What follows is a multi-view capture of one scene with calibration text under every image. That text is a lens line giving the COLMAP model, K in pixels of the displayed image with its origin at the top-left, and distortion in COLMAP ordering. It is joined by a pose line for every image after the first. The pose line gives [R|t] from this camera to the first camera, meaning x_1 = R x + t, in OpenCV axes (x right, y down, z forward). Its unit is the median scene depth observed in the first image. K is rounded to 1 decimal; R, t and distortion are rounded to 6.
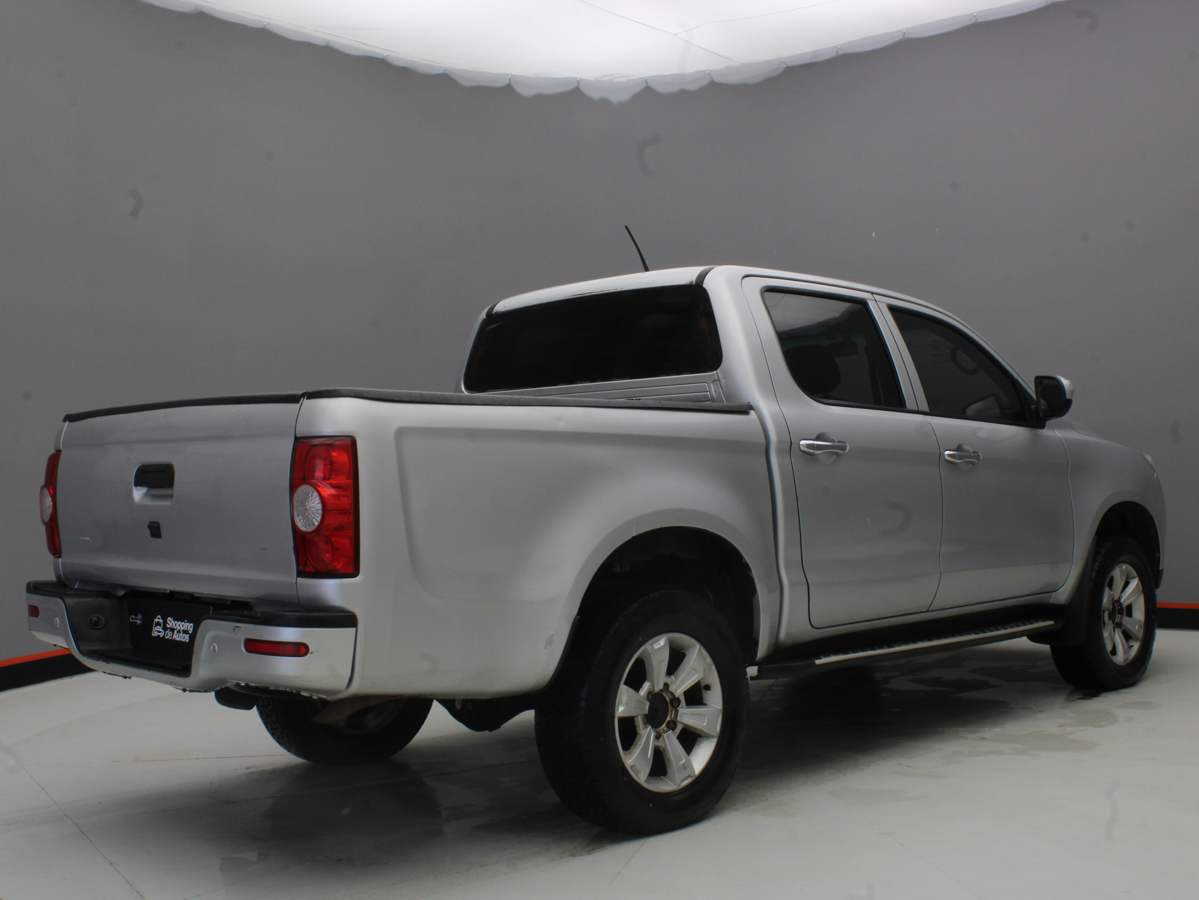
lens RADIAL K [[1223.9, 0, 620.1], [0, 1223.9, 468.5], [0, 0, 1]] dist [0.018379, 0.000000]
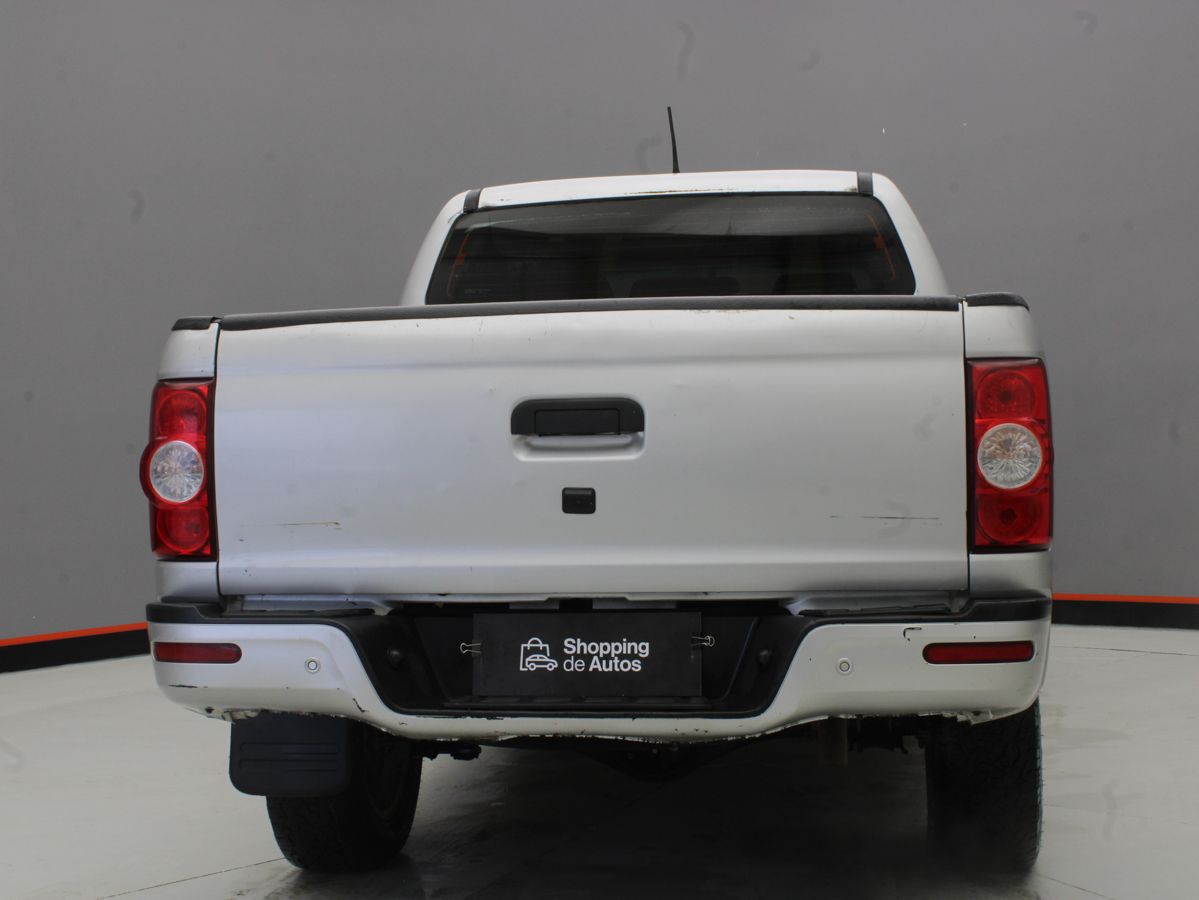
lens RADIAL K [[1597.3, 0, 594.8], [0, 1597.3, 454.3], [0, 0, 1]] dist [-0.022605, 0.000000]
pose [[0.825836, 0.004869, 0.563889, -0.859201], [0.000820, 0.999951, -0.009835, 0.034899], [-0.563909, 0.008584, 0.825792, 0.315725]]
